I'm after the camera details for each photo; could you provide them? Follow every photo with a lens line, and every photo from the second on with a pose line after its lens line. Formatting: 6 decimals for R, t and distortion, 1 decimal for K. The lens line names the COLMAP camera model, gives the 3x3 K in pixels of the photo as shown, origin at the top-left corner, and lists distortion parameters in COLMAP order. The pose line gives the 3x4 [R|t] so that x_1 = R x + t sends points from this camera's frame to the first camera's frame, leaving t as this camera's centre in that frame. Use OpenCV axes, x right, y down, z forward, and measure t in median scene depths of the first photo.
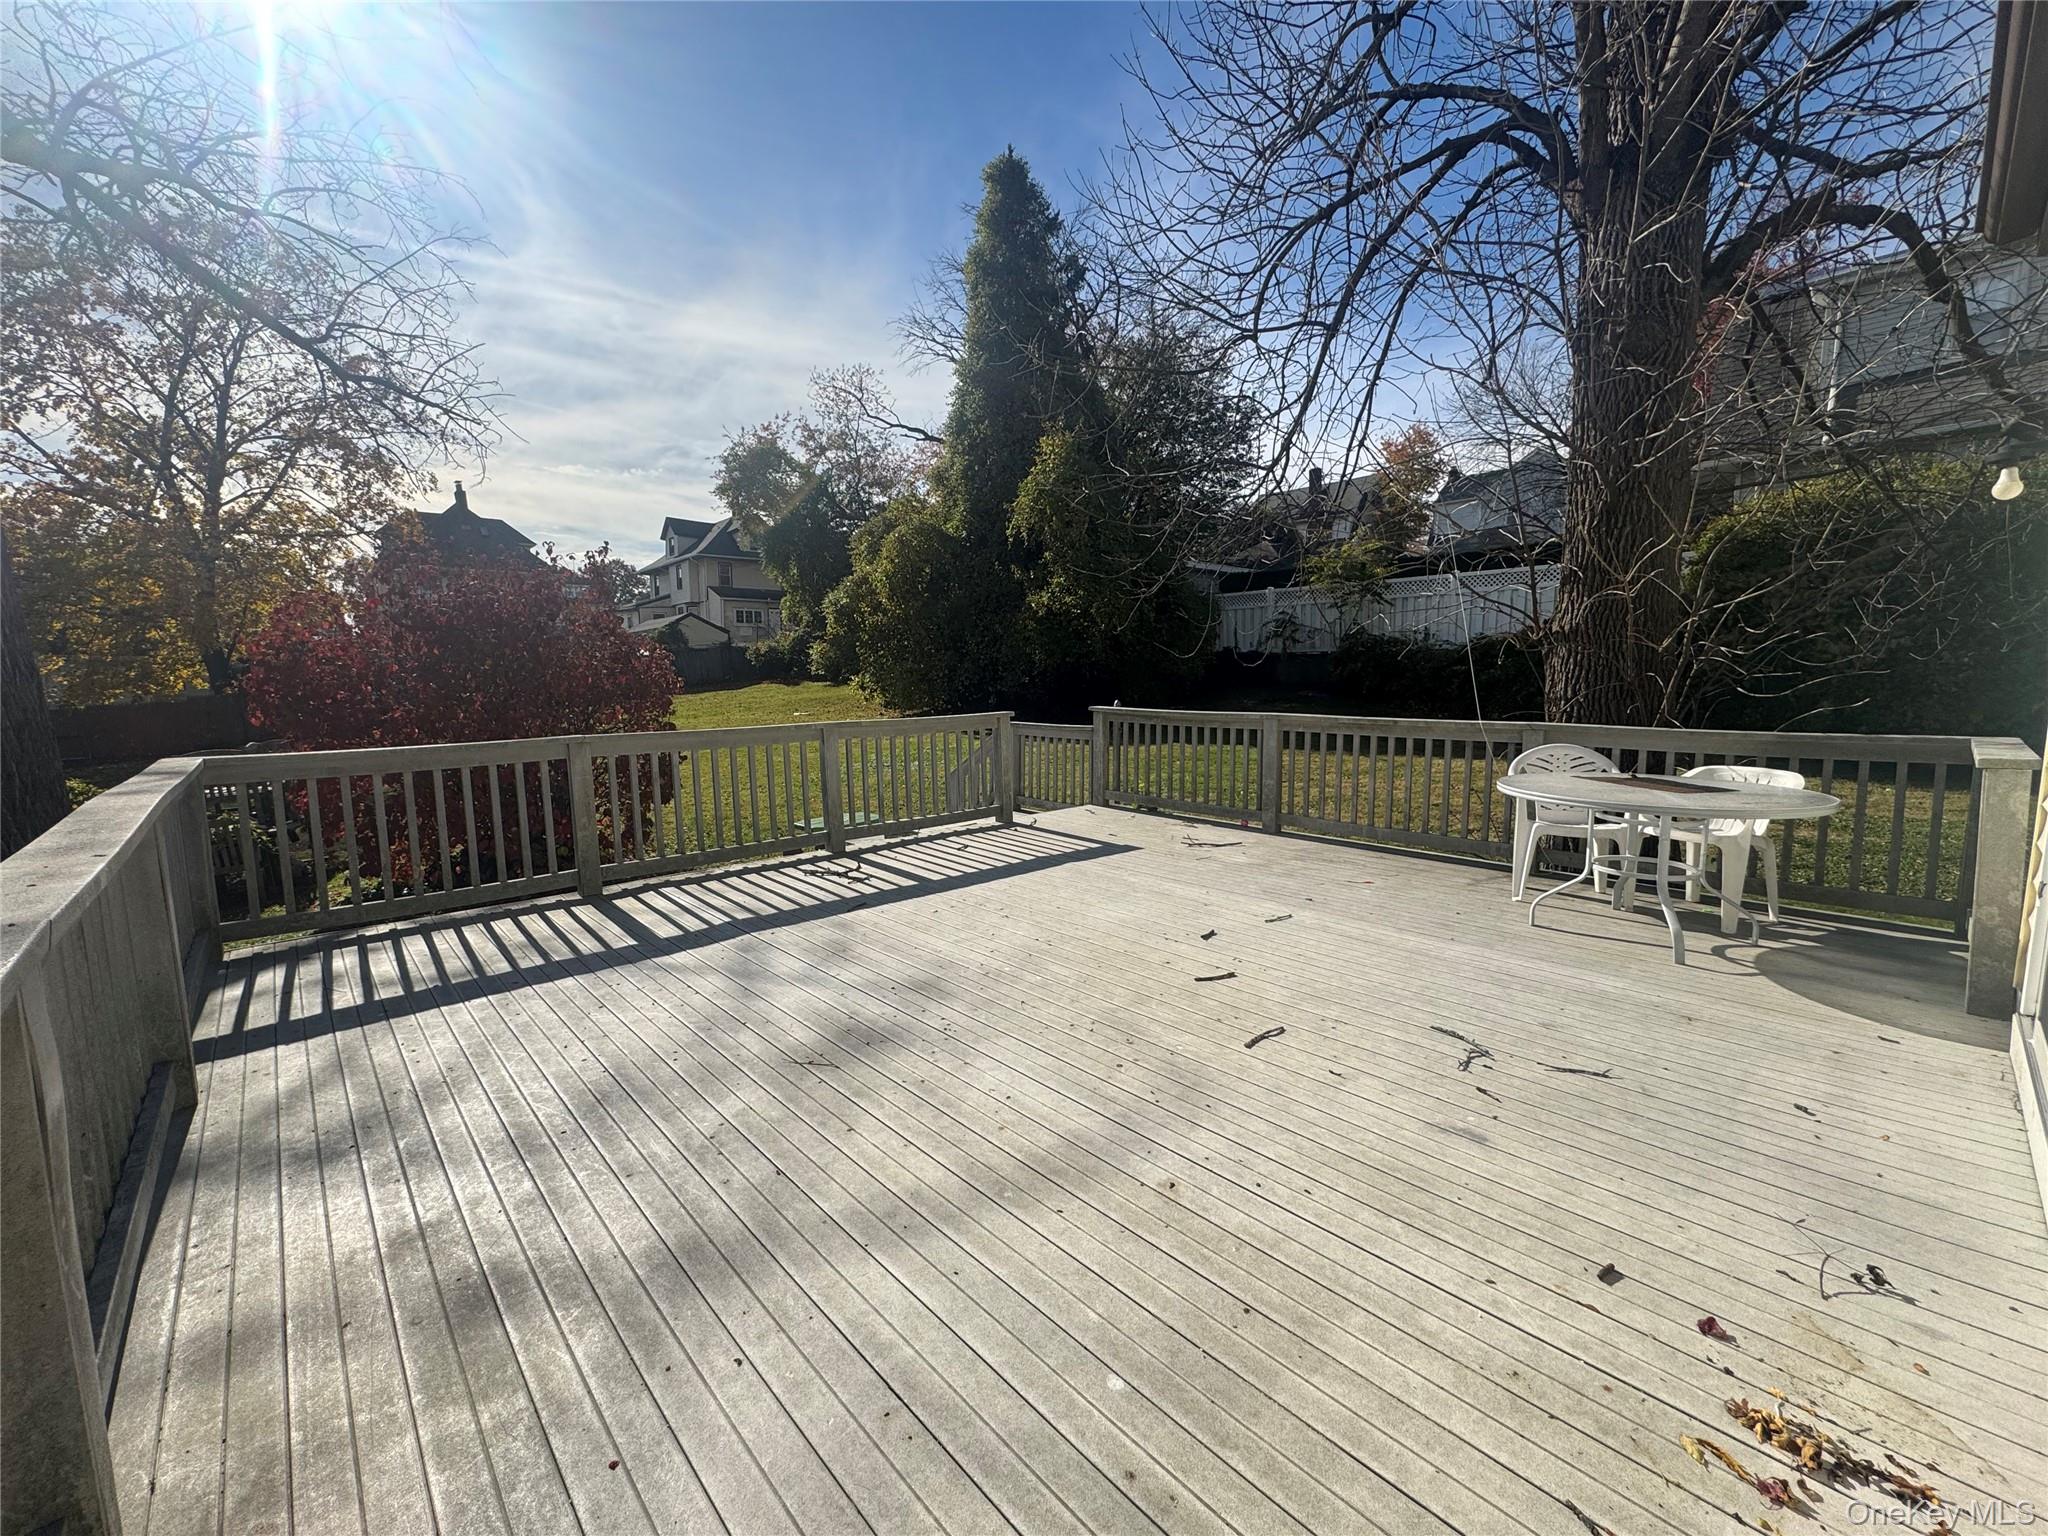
lens RADIAL K [[811.1, 0, 1021.4], [0, 811.1, 793.9], [0, 0, 1]] dist [-0.008316, -0.000236]
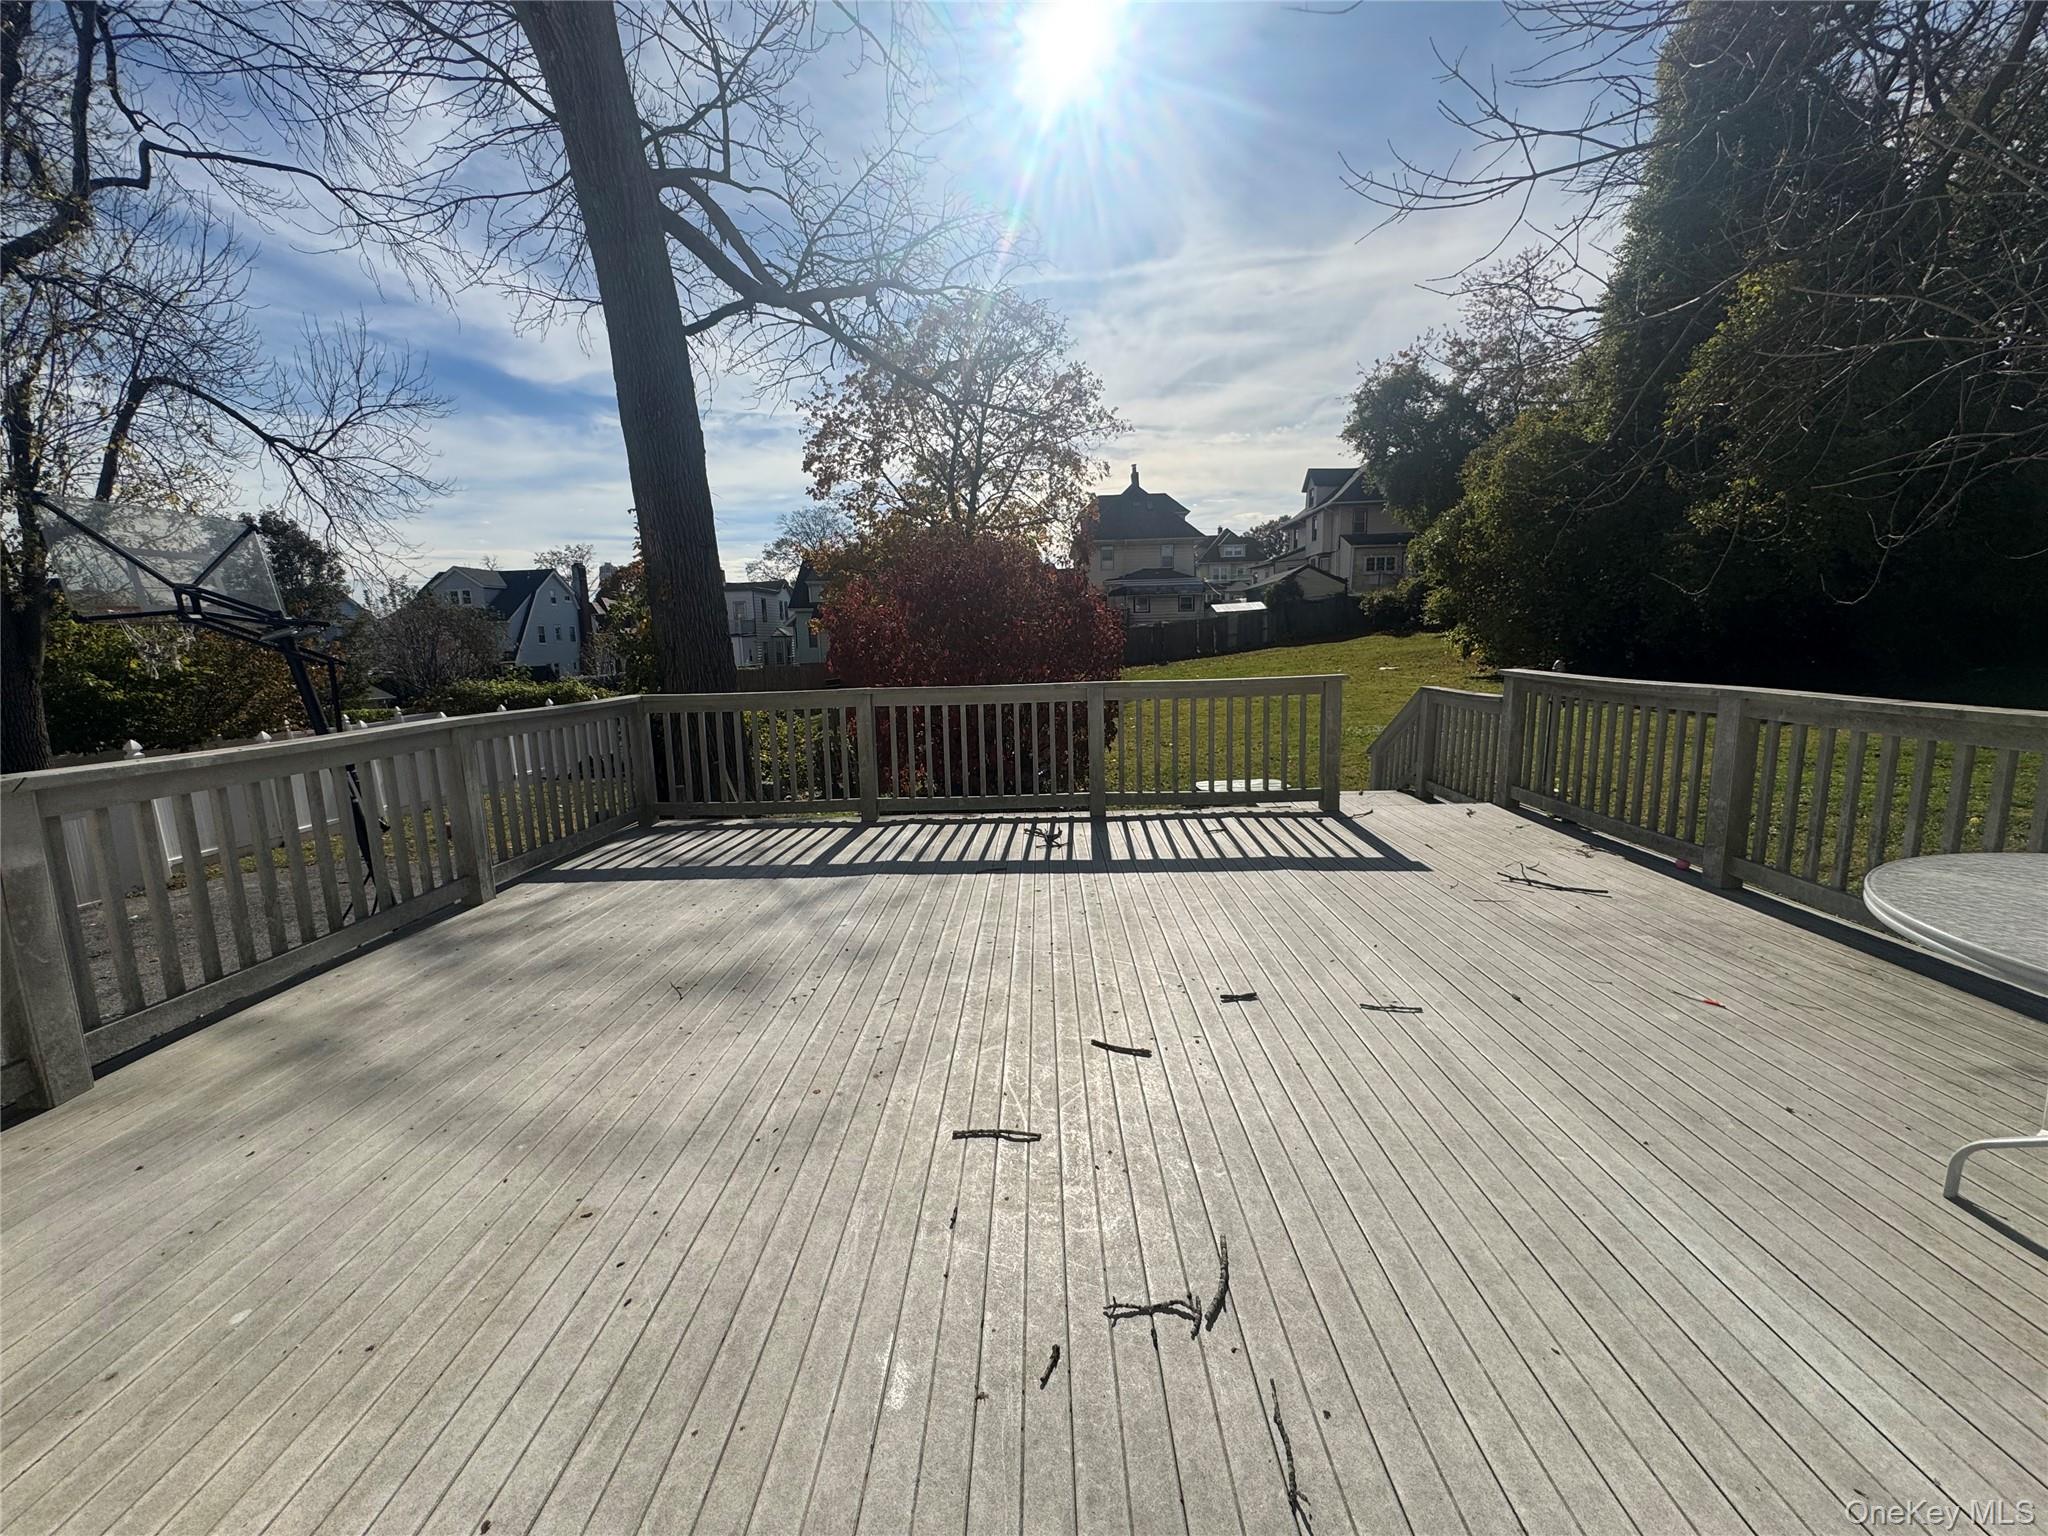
lens RADIAL K [[826.8, 0, 1024.0], [0, 826.8, 768.0], [0, 0, 1]] dist [-0.008151, 0.000124]
pose [[0.713806, 0.098615, -0.693366, 0.104162], [-0.082016, 0.994995, 0.057081, -0.009015], [0.695525, 0.016122, 0.718321, 0.063446]]
